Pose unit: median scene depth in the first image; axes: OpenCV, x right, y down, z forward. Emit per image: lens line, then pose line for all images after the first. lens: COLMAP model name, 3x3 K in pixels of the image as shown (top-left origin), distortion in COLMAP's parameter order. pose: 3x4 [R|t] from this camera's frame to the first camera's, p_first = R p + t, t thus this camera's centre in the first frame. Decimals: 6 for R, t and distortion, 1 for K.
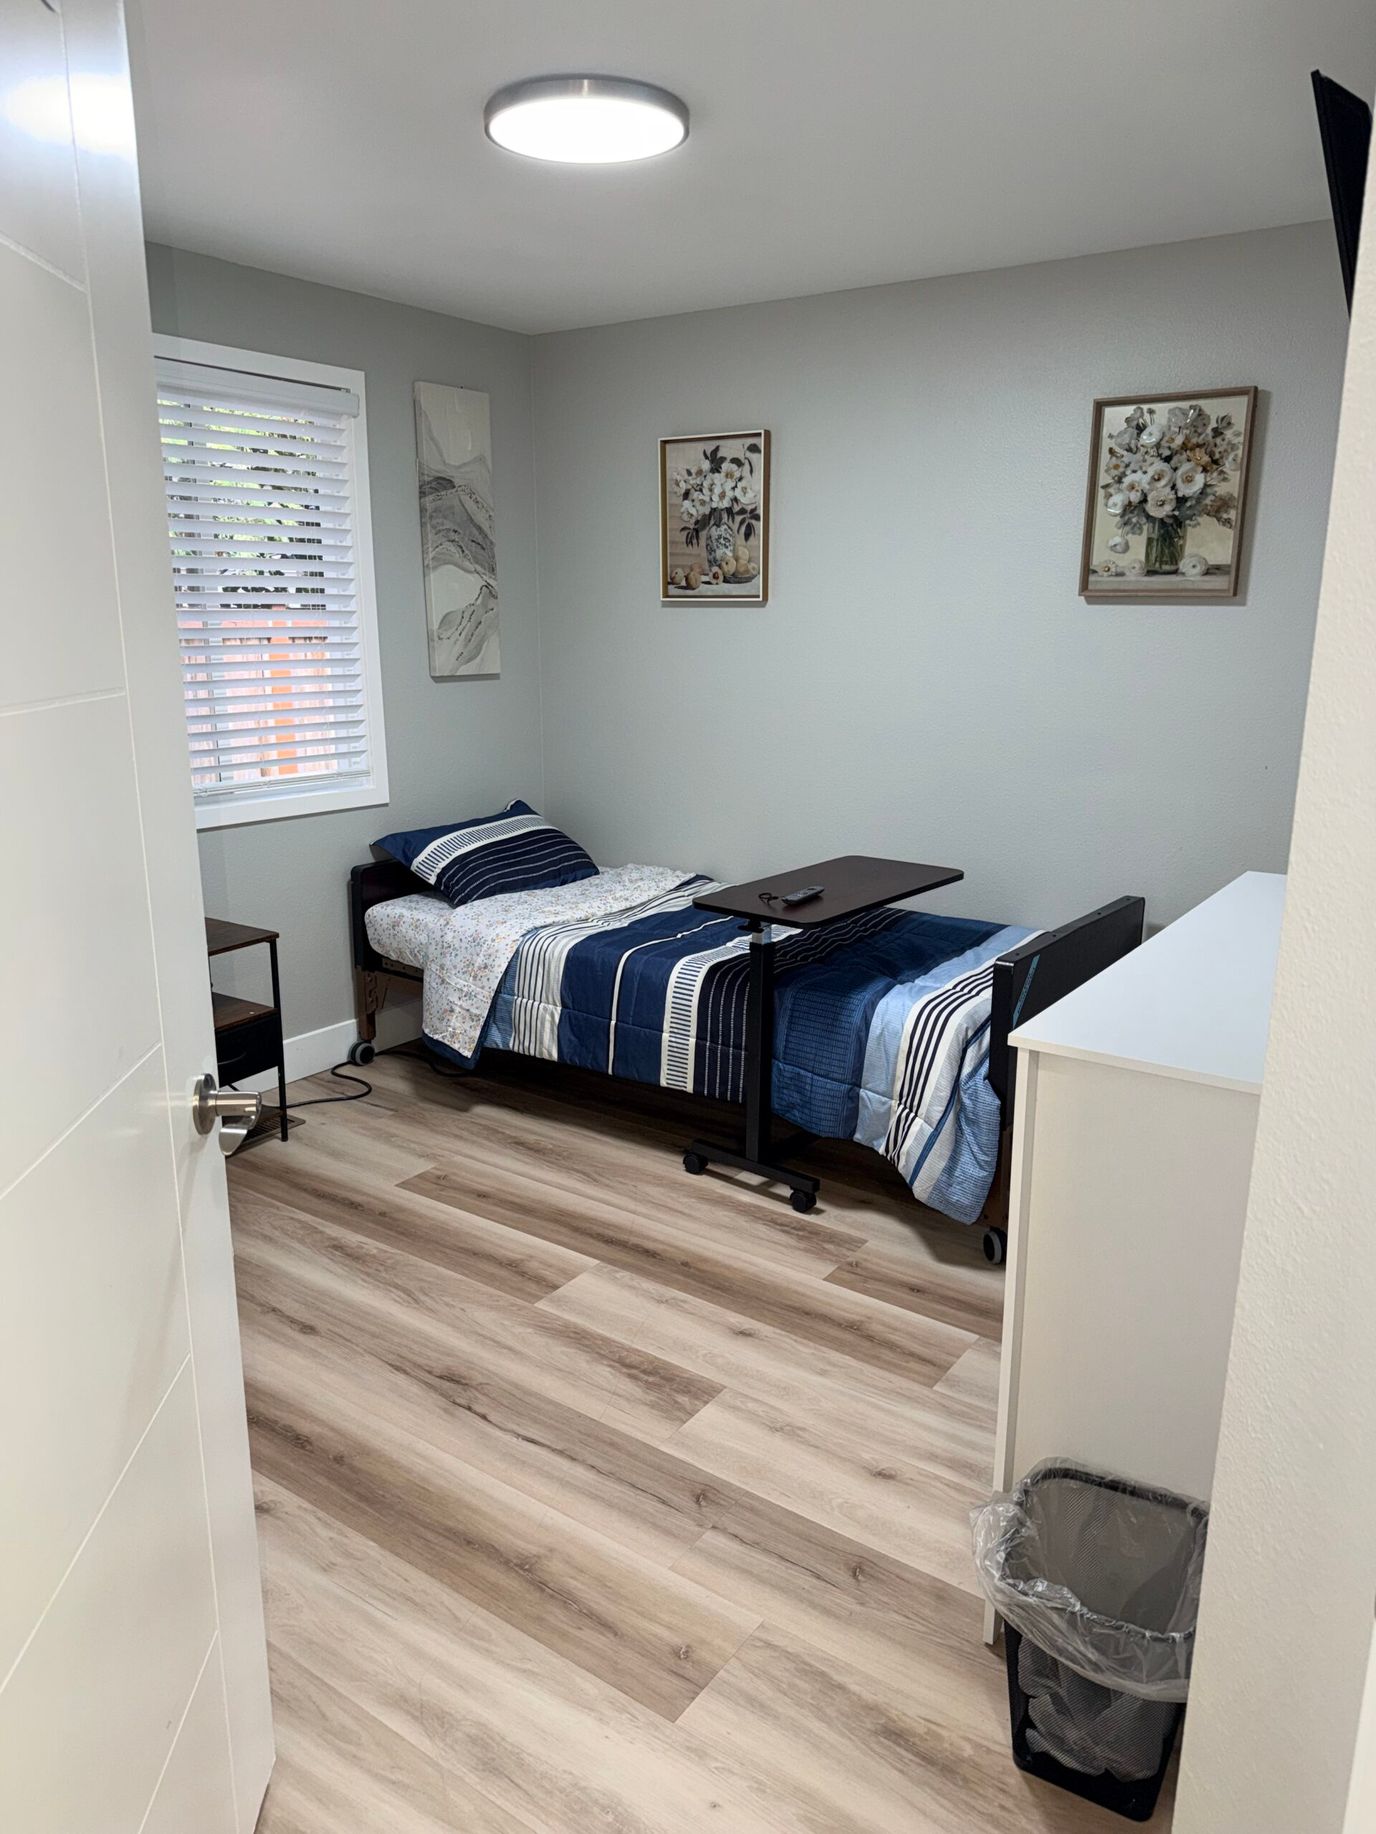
lens RADIAL K [[1295.3, 0, 705.4], [0, 1295.3, 912.5], [0, 0, 1]] dist [0.066601, -0.076549]
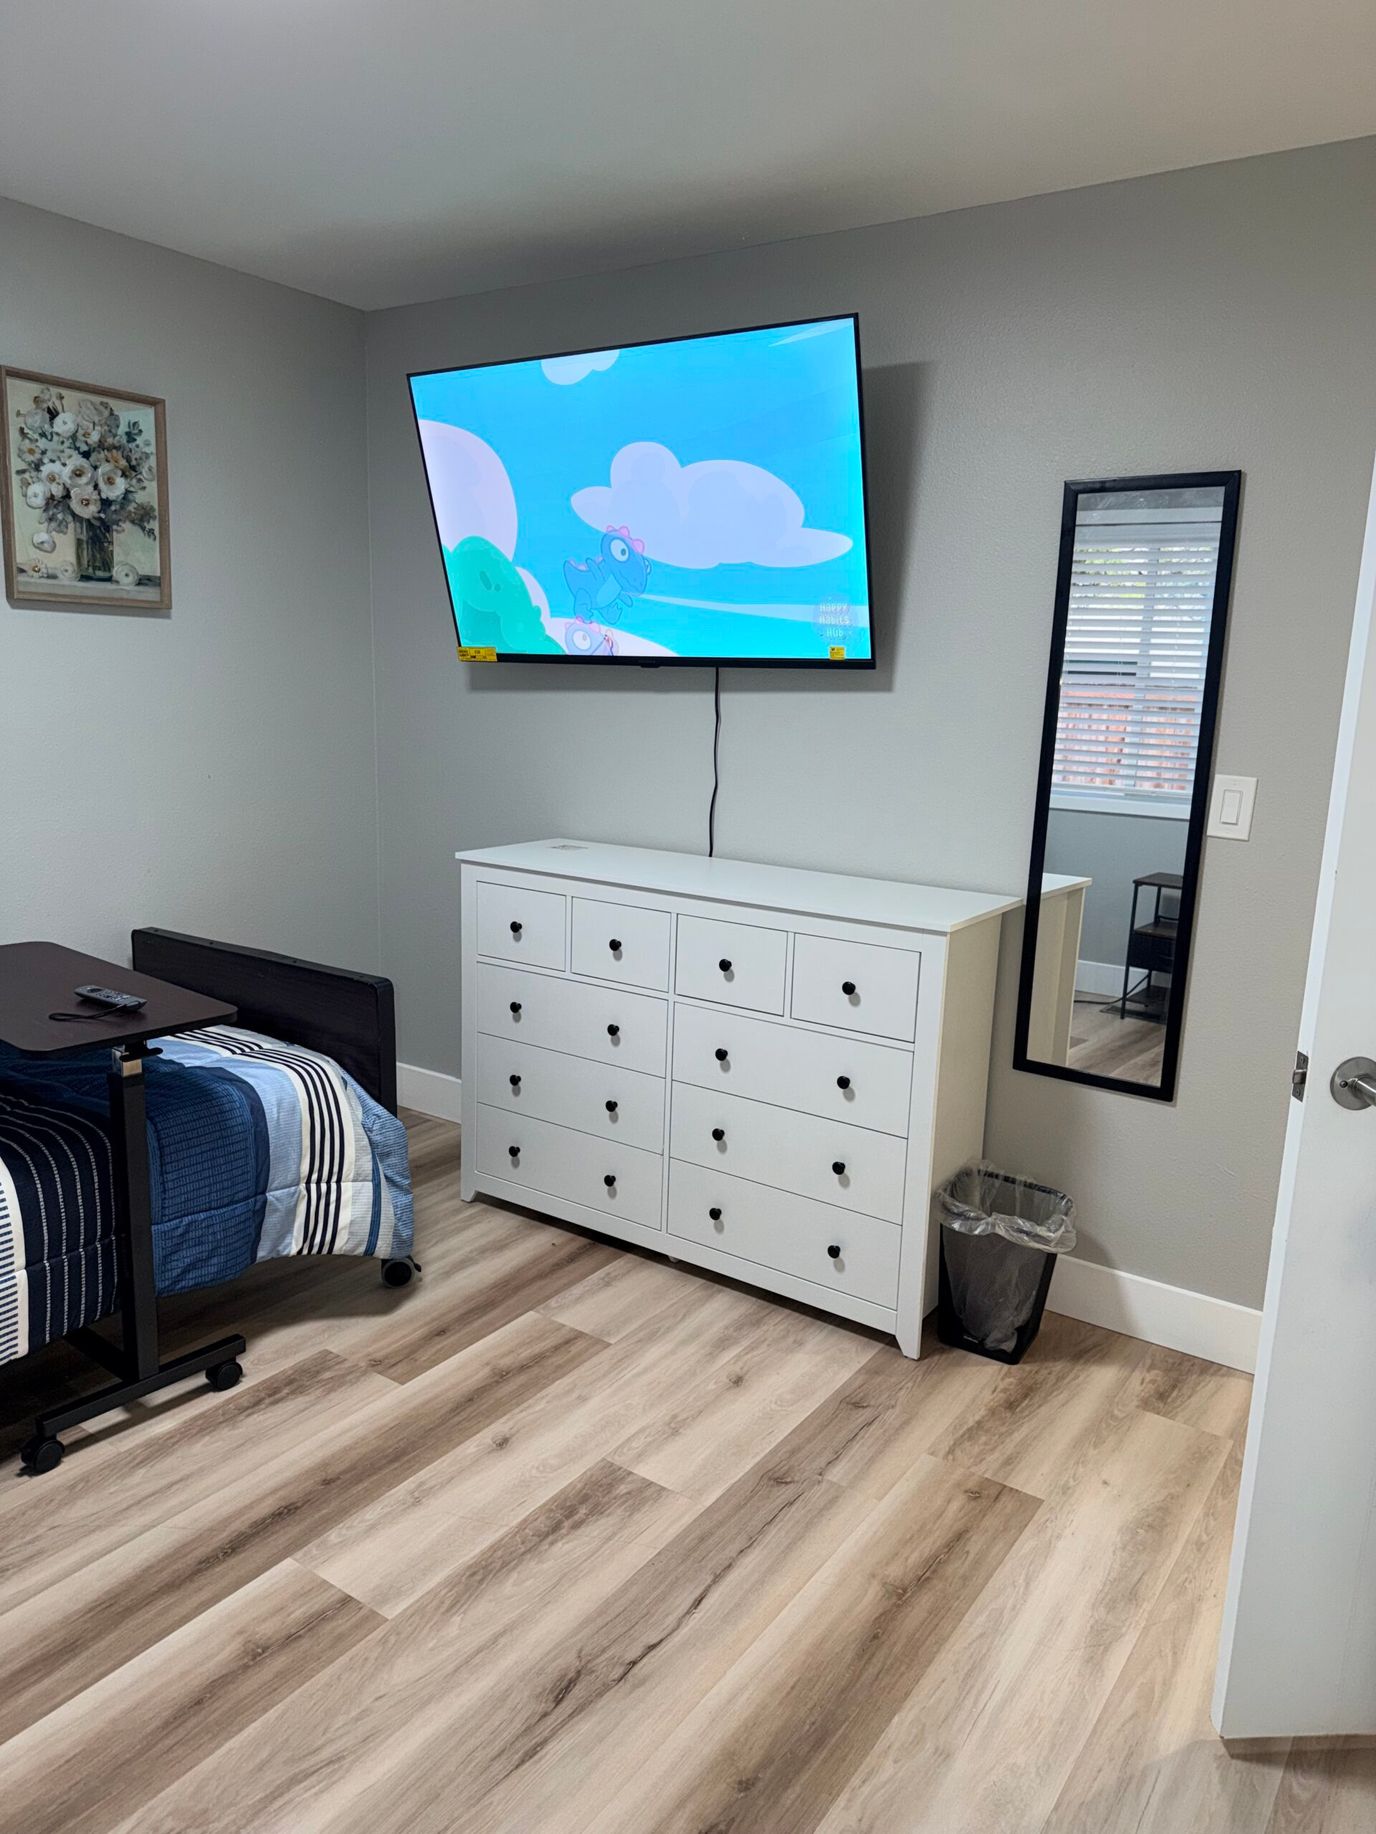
lens RADIAL K [[1298.8, 0, 688.0], [0, 1298.8, 917.0], [0, 0, 1]] dist [0.075542, -0.093328]
pose [[-0.005227, -0.196702, 0.980449, -0.644878], [0.200759, 0.960294, 0.193729, -0.136889], [-0.979627, 0.197846, 0.034470, 0.652527]]
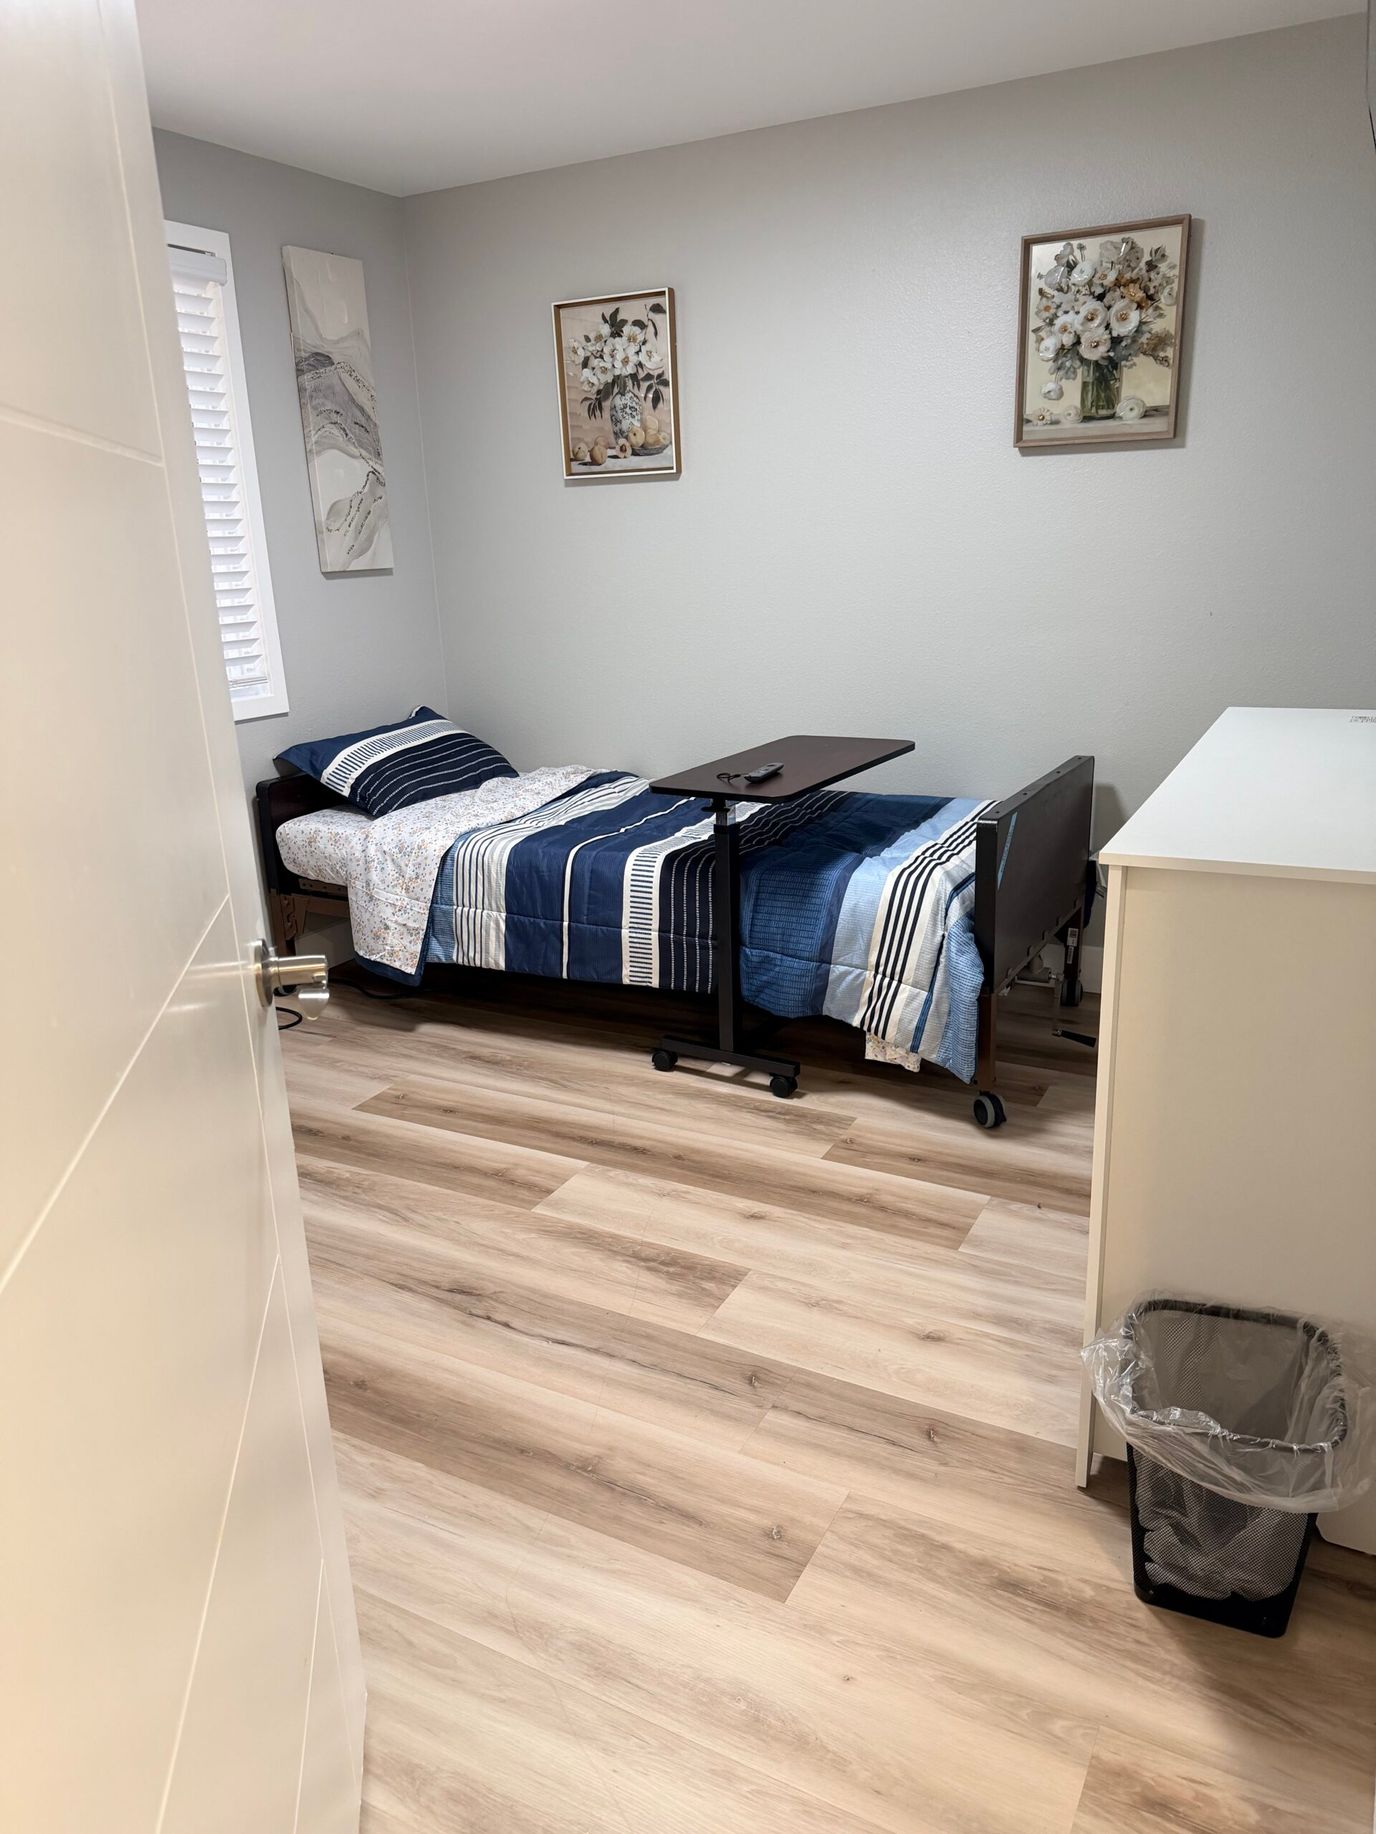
lens RADIAL K [[1285.0, 0, 688.0], [0, 1285.0, 917.0], [0, 0, 1]] dist [0.106163, -0.156210]
pose [[0.992364, -0.074212, 0.098522, -0.082537], [0.068762, 0.995968, 0.057609, 0.034908], [-0.102400, -0.050394, 0.993466, 0.051083]]
